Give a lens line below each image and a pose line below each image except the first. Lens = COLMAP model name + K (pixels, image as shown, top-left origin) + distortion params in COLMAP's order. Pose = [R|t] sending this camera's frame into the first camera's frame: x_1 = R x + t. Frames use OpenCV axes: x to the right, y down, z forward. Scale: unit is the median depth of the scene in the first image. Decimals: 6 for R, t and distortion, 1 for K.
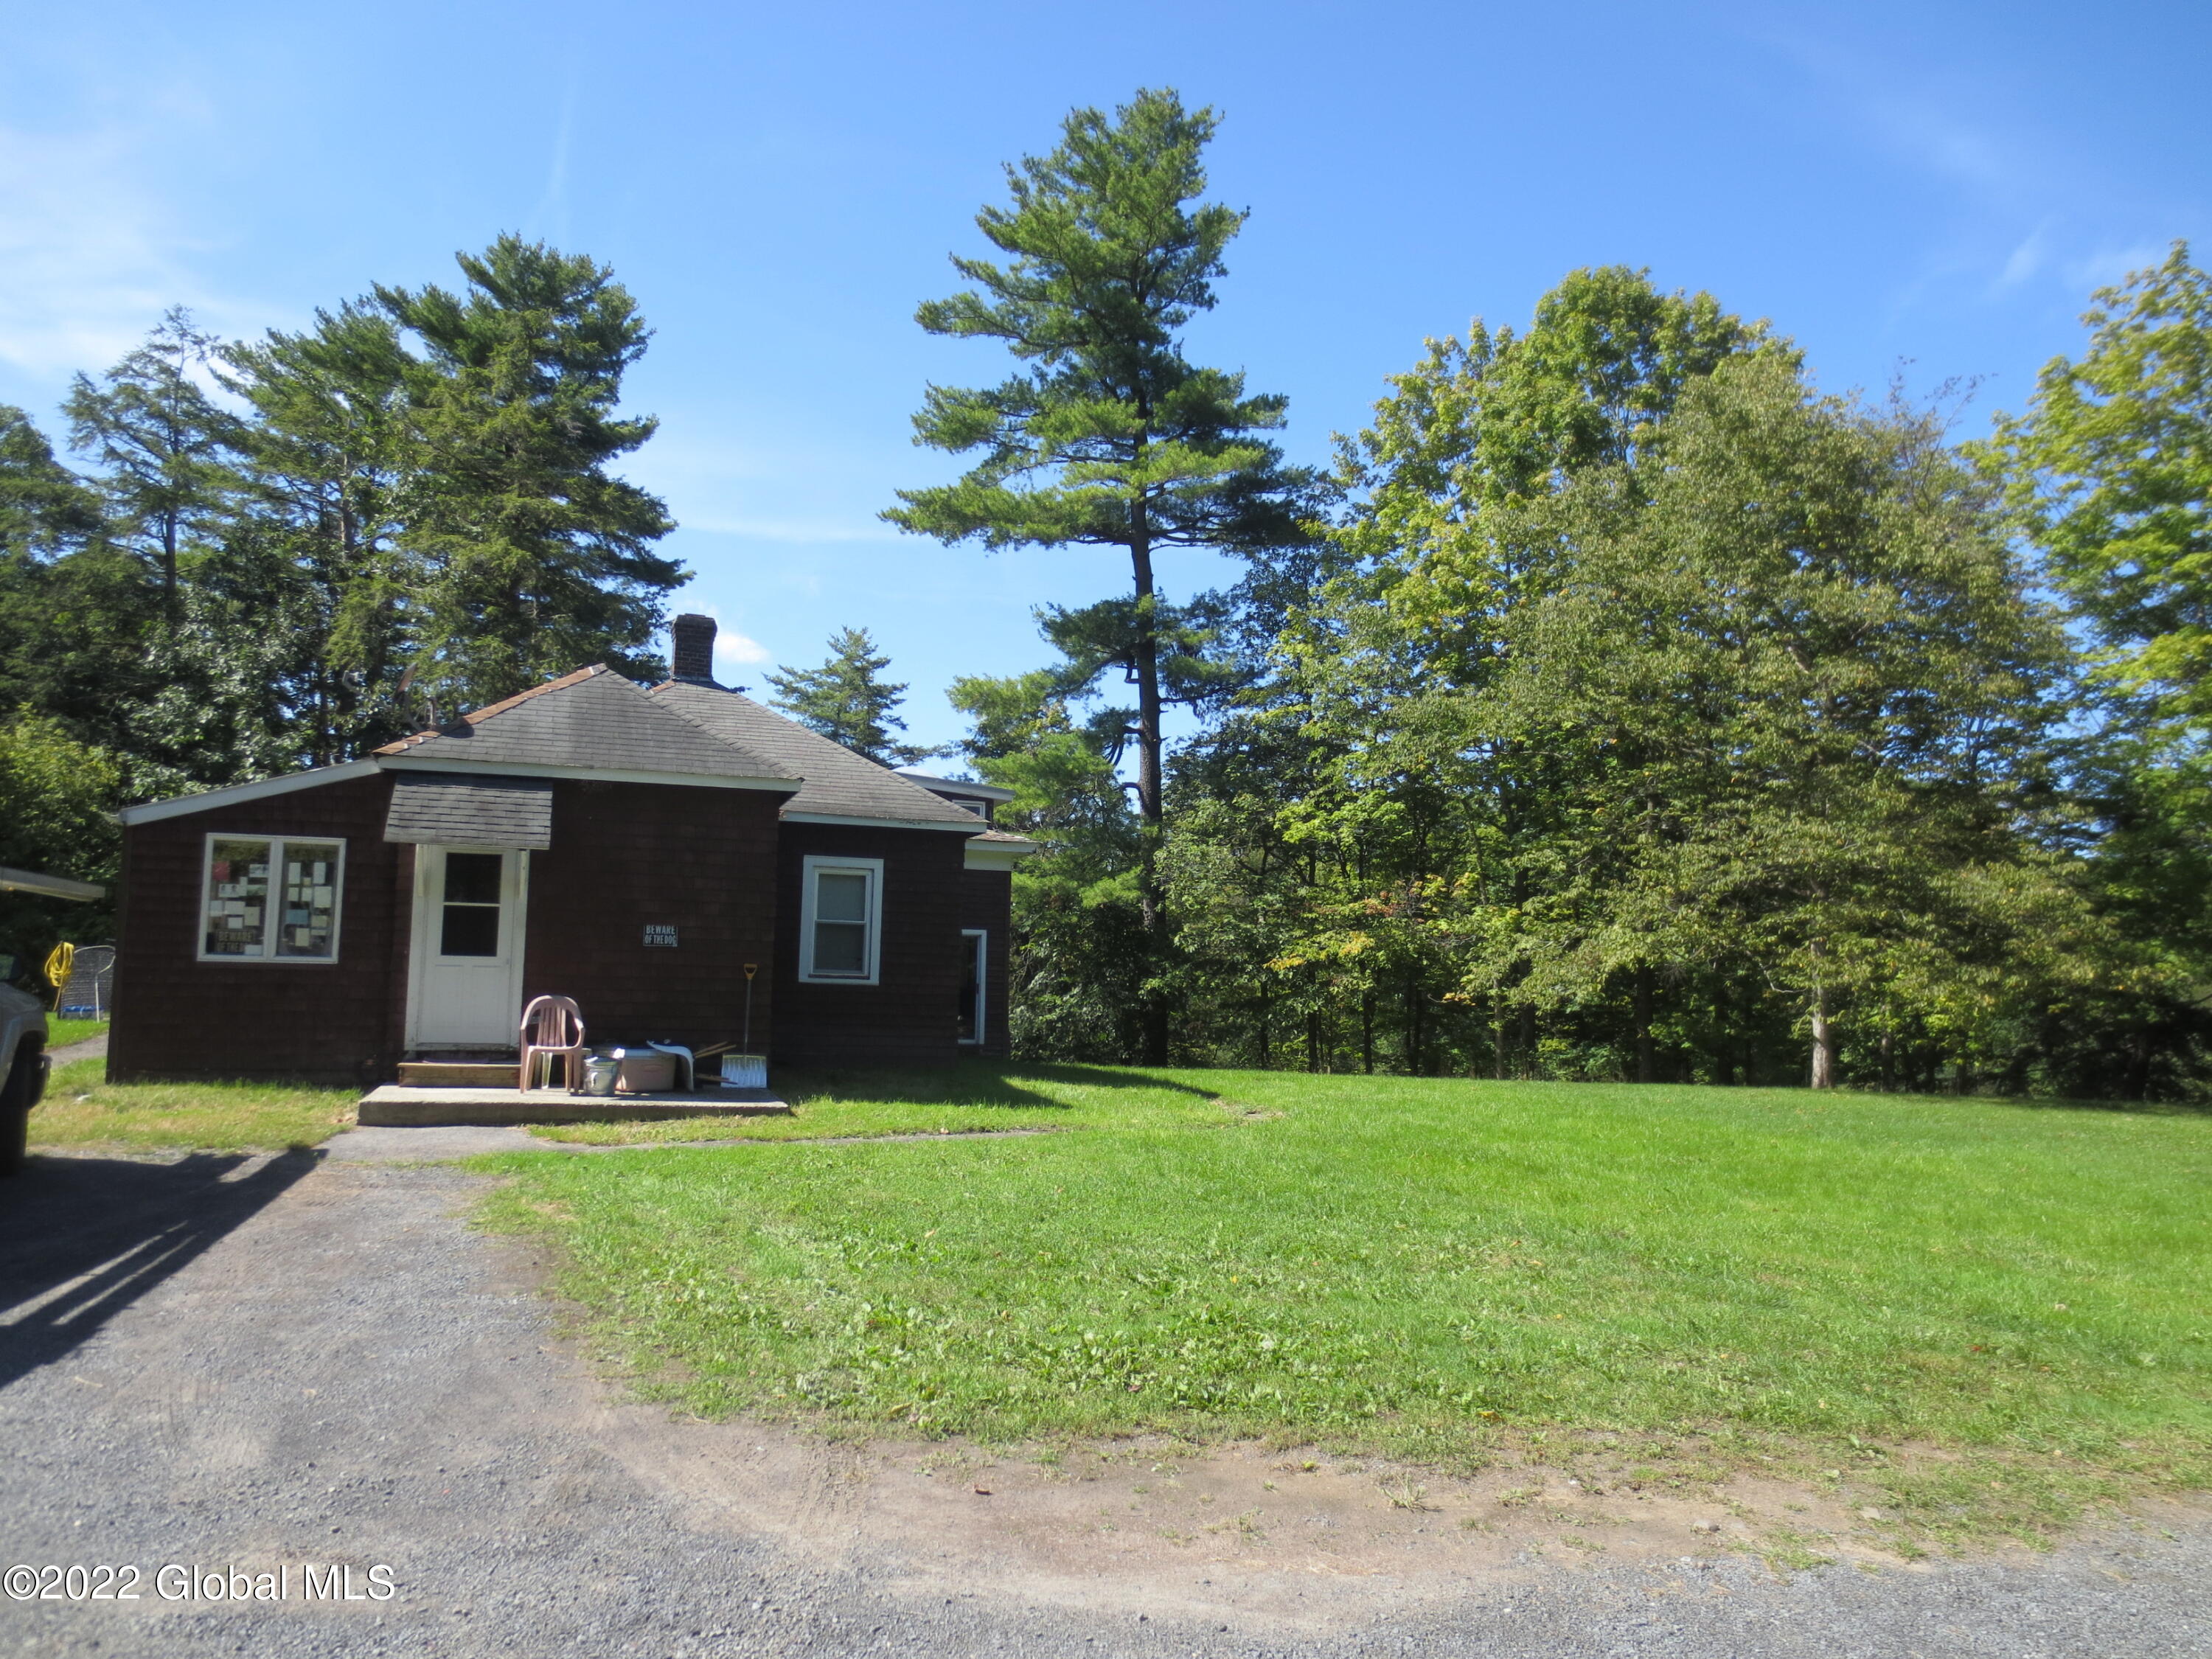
lens RADIAL K [[1583.7, 0, 1111.1], [0, 1583.7, 843.0], [0, 0, 1]] dist [-0.035231, 0.025579]
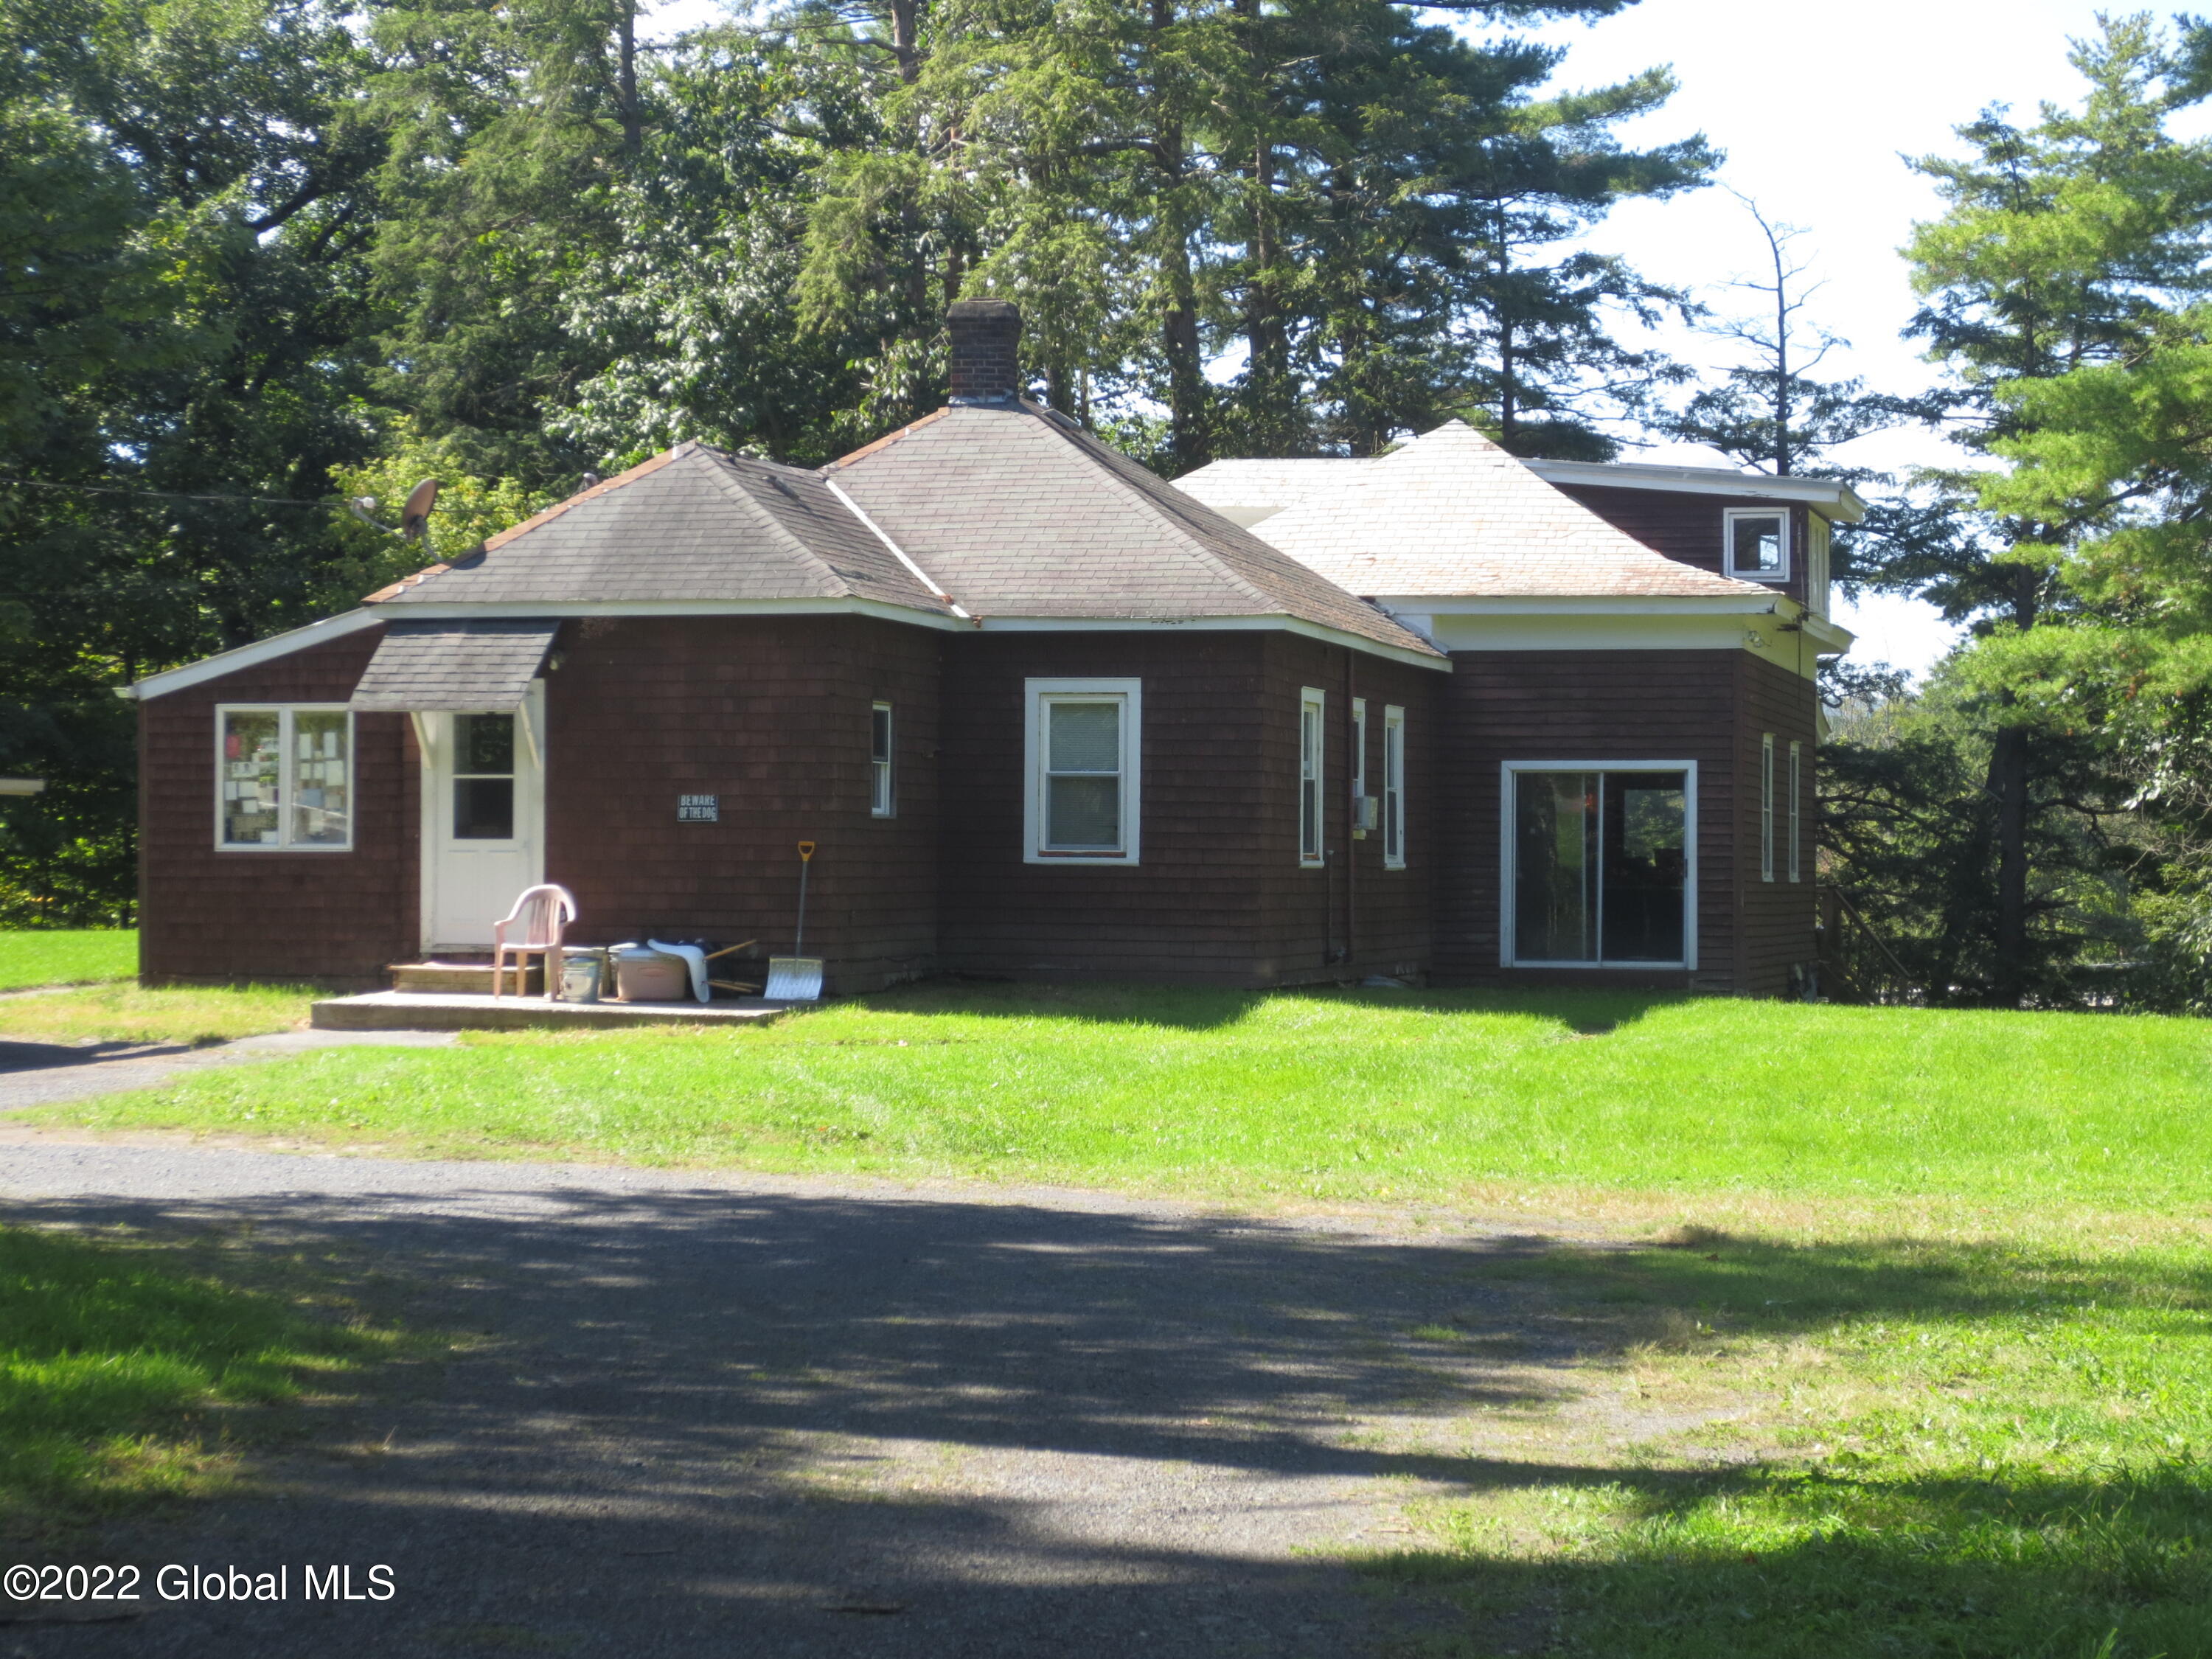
lens RADIAL K [[4815.9, 0, 1040.0], [0, 4815.9, 820.1], [0, 0, 1]] dist [-0.020973, 0.000000]
pose [[0.828657, -0.019869, -0.559404, 1.245029], [0.063445, 0.996264, 0.058597, -0.067291], [0.556150, -0.084049, 0.826821, -0.923275]]
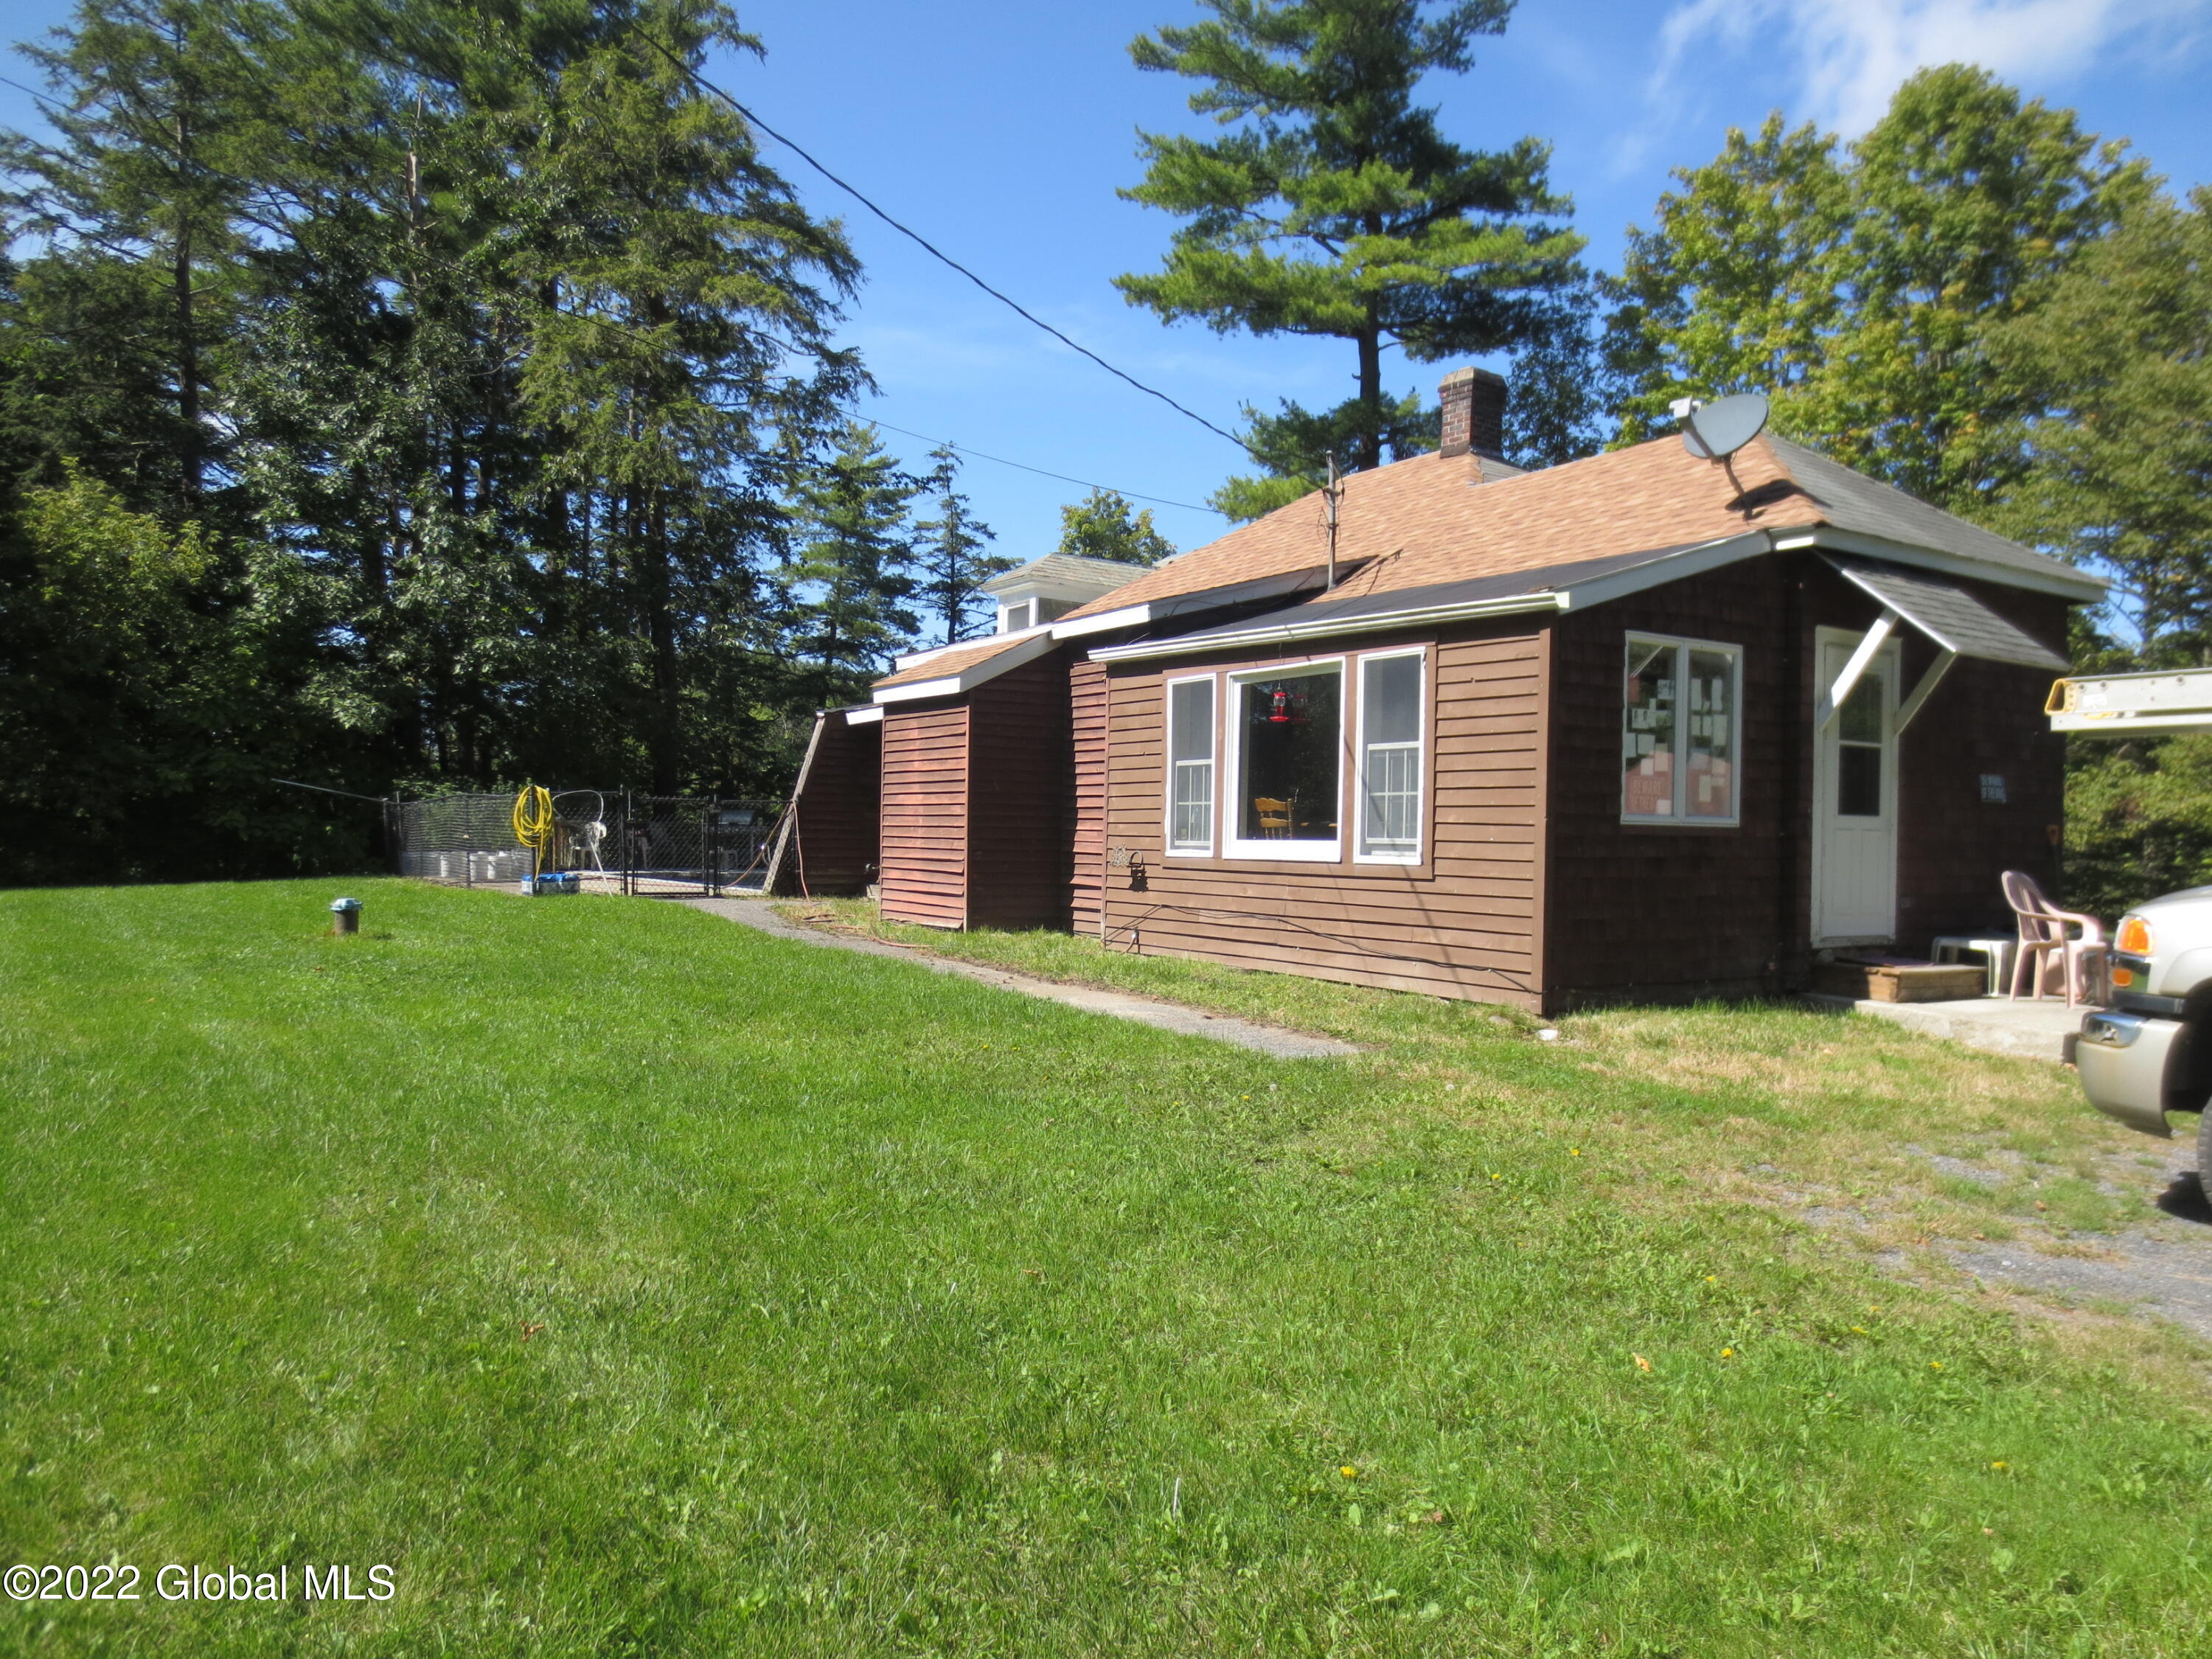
lens RADIAL K [[1583.7, 0, 1095.2], [0, 1583.7, 845.0], [0, 0, 1]] dist [-0.035231, 0.025579]
pose [[0.982252, 0.003202, 0.187537, -0.884138], [-0.023331, 0.994175, 0.105225, 0.017848], [-0.186108, -0.107733, 0.976605, 0.363885]]
